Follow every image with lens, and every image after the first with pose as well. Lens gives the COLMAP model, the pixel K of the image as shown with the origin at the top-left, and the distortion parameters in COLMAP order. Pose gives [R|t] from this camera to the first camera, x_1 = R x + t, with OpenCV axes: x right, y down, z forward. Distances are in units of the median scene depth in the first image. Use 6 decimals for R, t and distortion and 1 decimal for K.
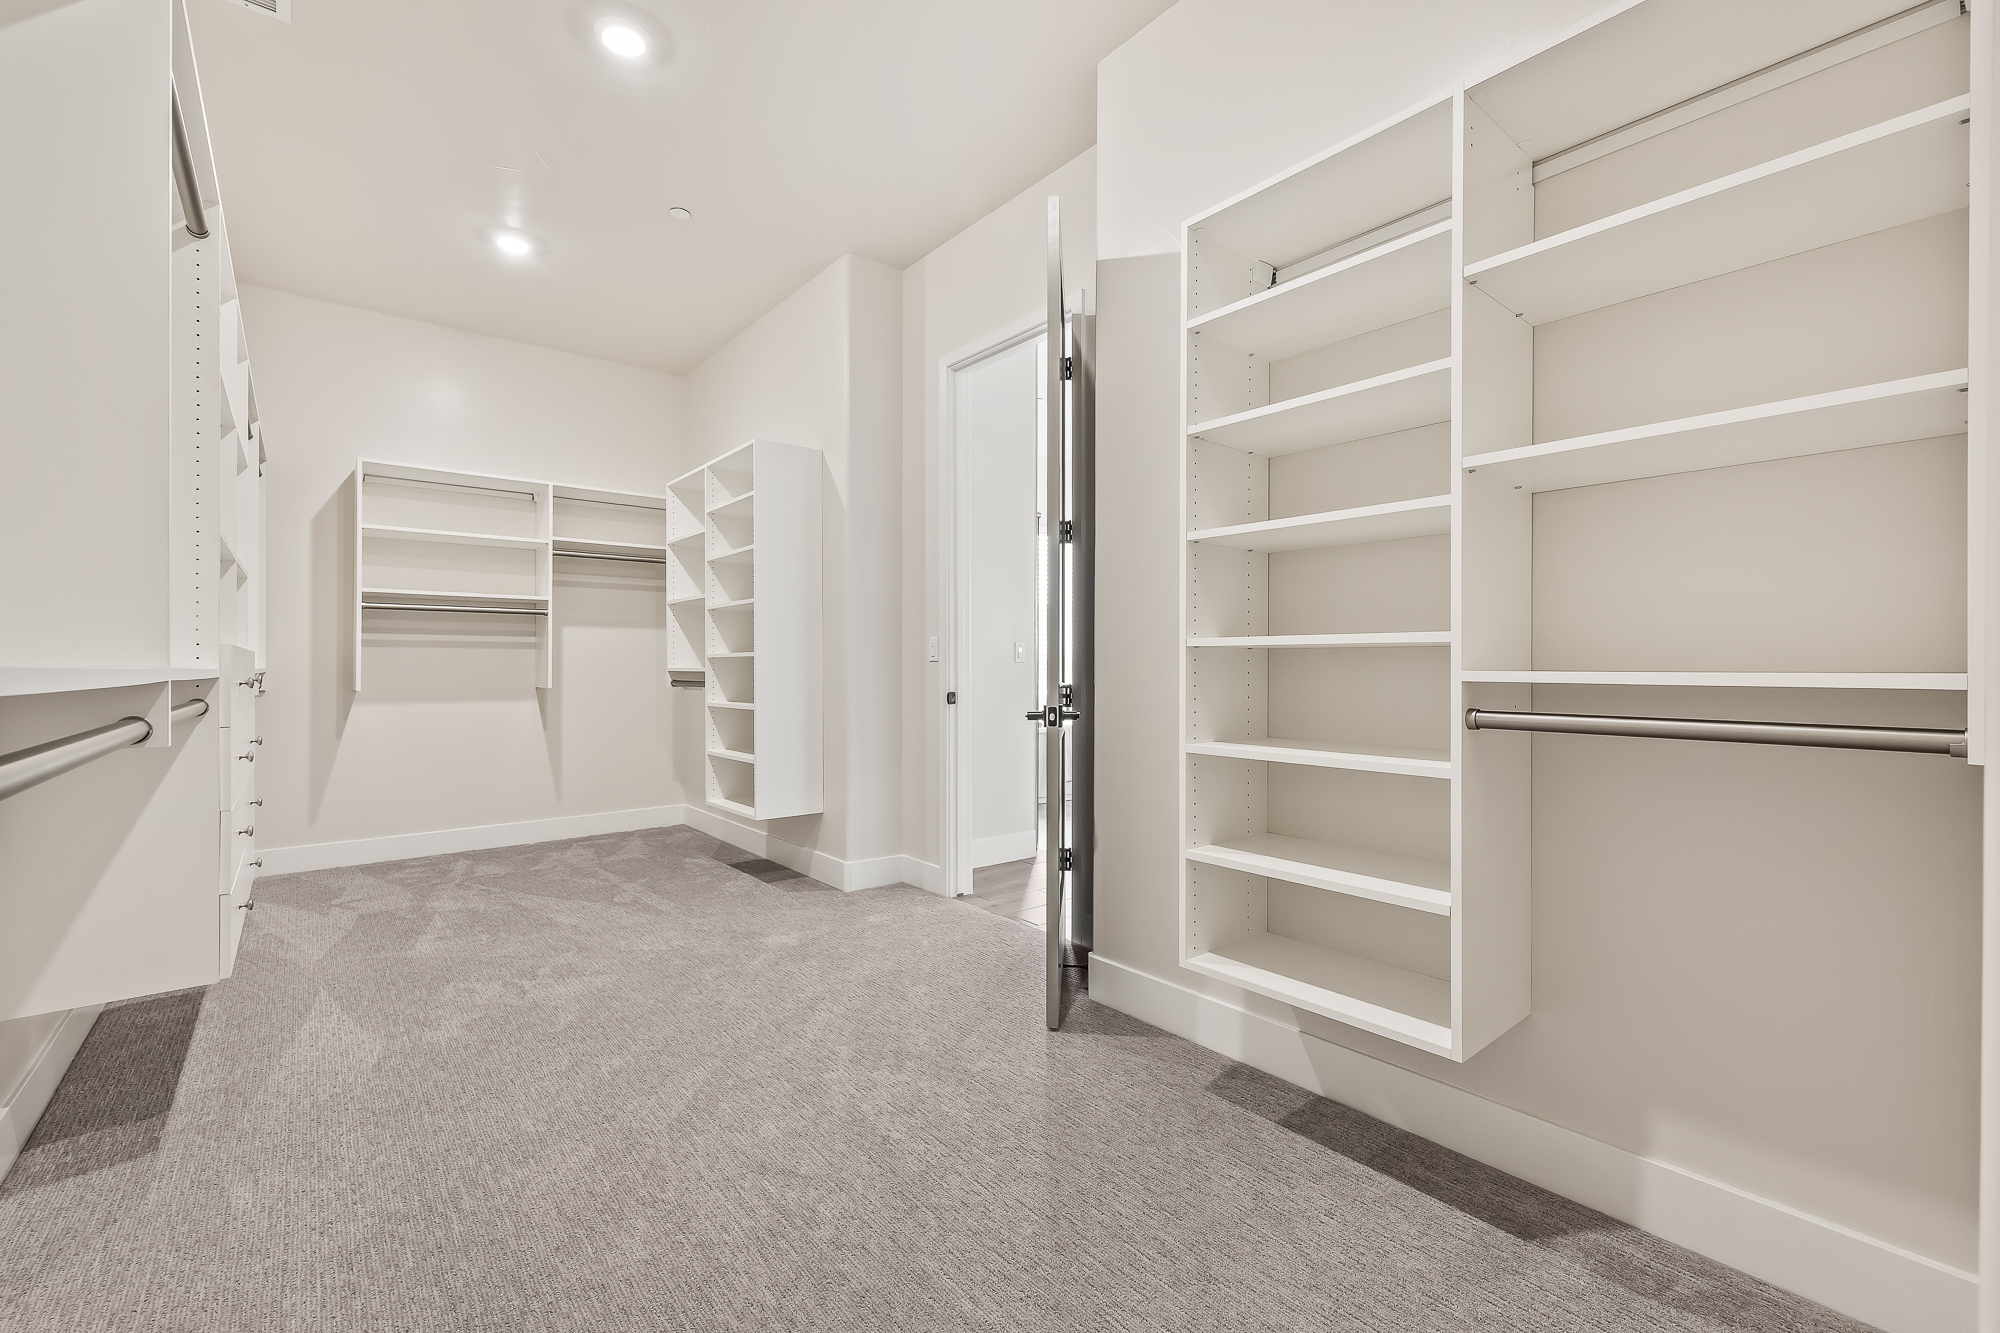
lens RADIAL K [[830.1, 0, 996.3], [0, 830.1, 678.2], [0, 0, 1]] dist [0.001201, 0.000828]
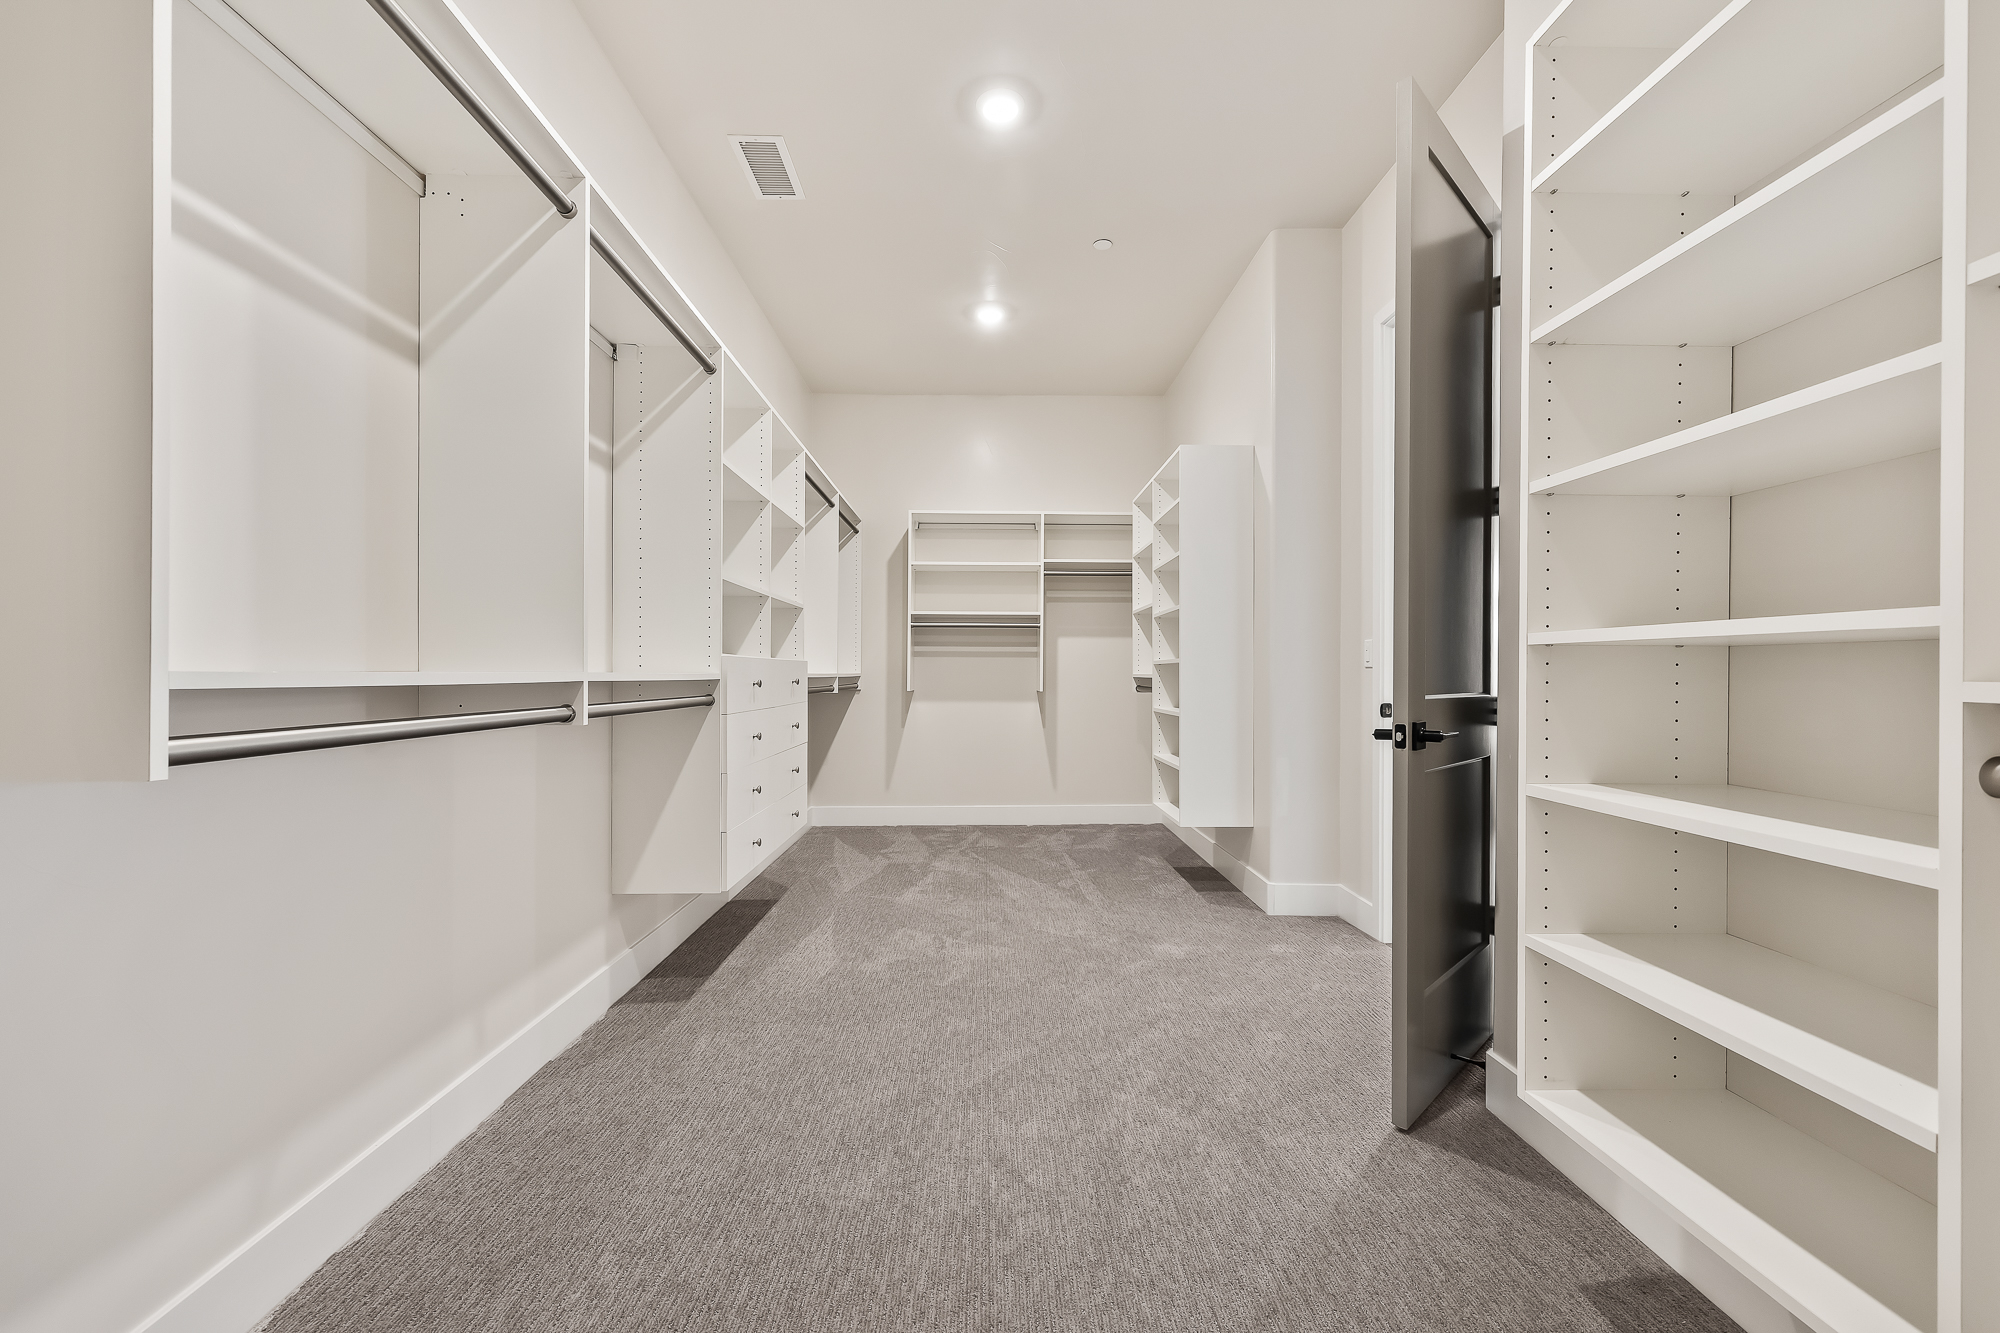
lens RADIAL K [[823.1, 0, 1007.2], [0, 823.1, 684.7], [0, 0, 1]] dist [0.000726, 0.000406]
pose [[0.790534, 0.010562, -0.612328, 0.167852], [-0.010499, 0.999938, 0.003693, -0.001315], [0.612329, 0.003510, 0.790596, 0.097960]]
